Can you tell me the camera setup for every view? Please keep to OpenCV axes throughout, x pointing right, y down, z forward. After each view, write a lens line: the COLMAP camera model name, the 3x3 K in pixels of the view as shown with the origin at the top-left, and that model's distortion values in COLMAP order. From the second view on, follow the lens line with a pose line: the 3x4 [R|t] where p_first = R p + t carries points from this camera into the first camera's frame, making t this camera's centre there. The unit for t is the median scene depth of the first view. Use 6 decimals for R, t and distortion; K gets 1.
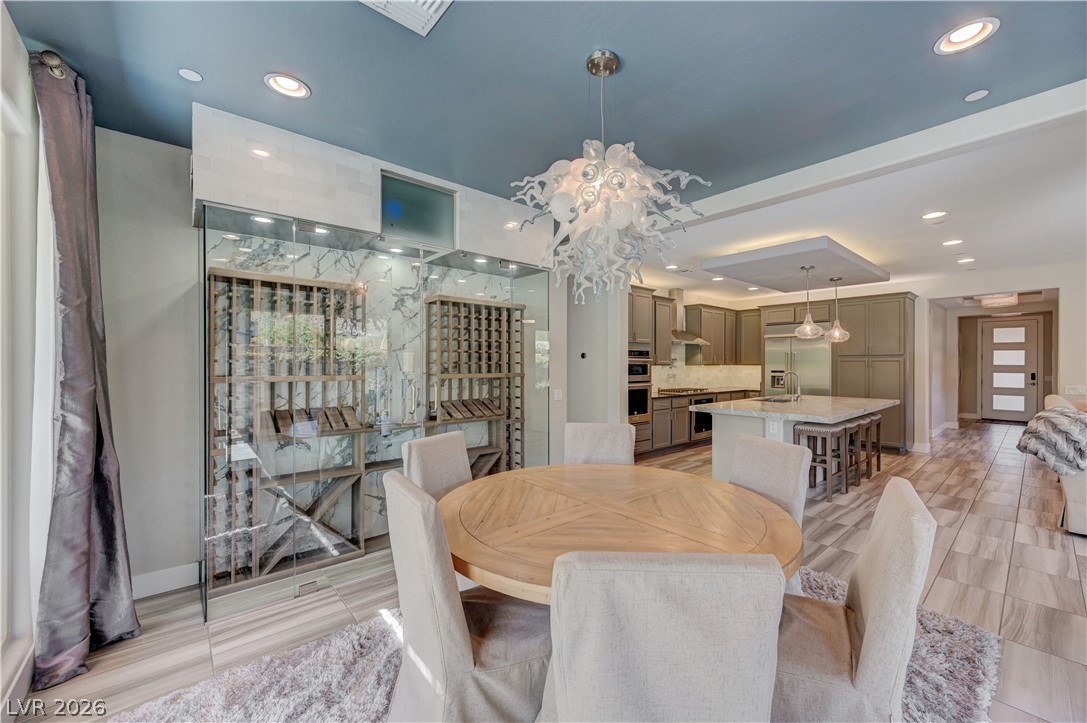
lens RADIAL K [[432.7, 0, 548.0], [0, 432.7, 363.6], [0, 0, 1]] dist [-0.000027, 0.000518]
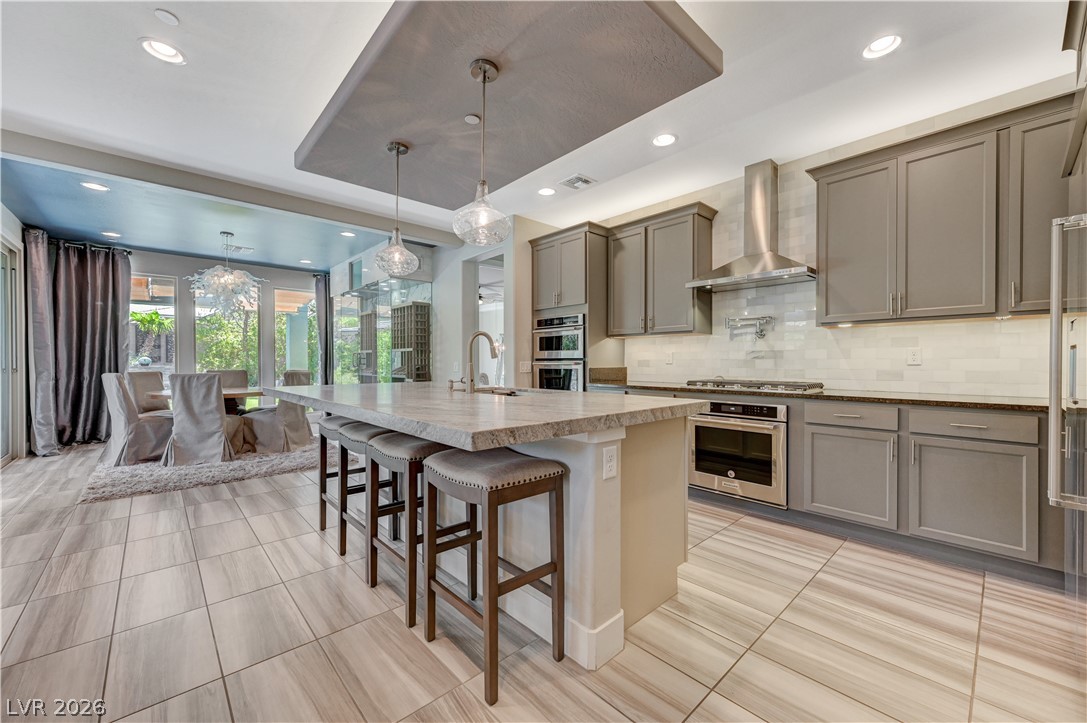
lens RADIAL K [[428.1, 0, 548.2], [0, 428.1, 363.2], [0, 0, 1]] dist [-0.001178, 0.000046]
pose [[0.028029, 0.004424, -0.999597, 0.748104], [0.002877, 0.999986, 0.004506, 0.035867], [0.999603, -0.003003, 0.028016, 0.756403]]
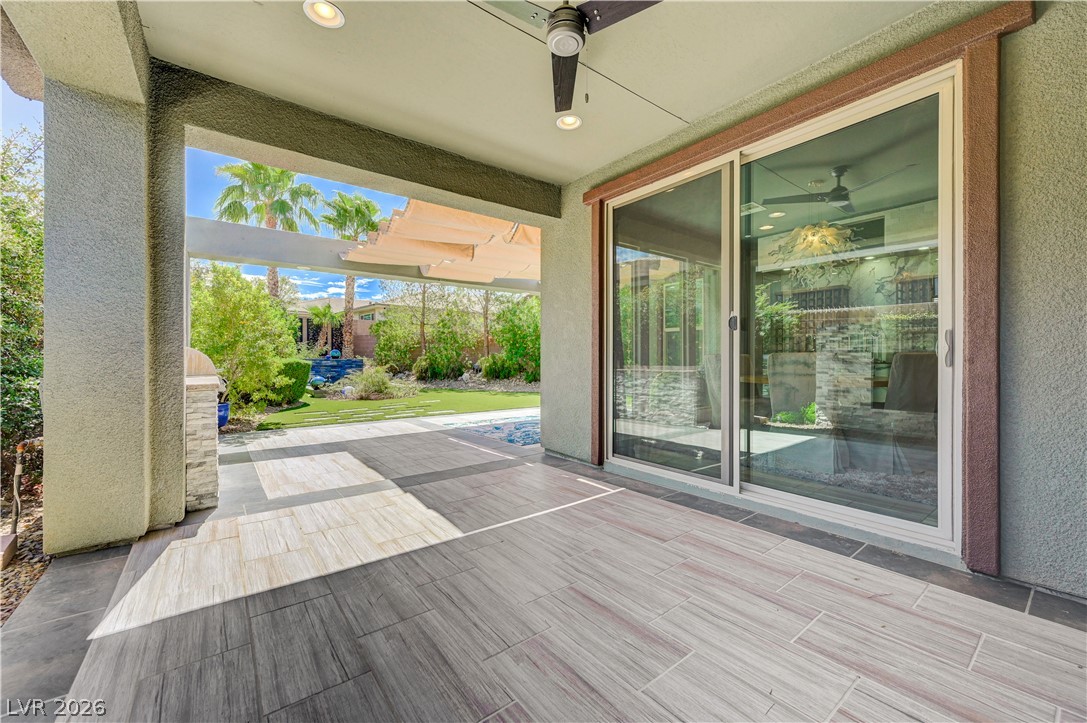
lens RADIAL K [[428.1, 0, 548.2], [0, 428.1, 363.2], [0, 0, 1]] dist [-0.001178, 0.000046]
pose [[-0.053929, 0.011038, -0.998484, 0.608355], [0.002023, 0.999938, 0.010945, 0.056469], [0.998543, -0.001429, -0.053948, -0.076698]]
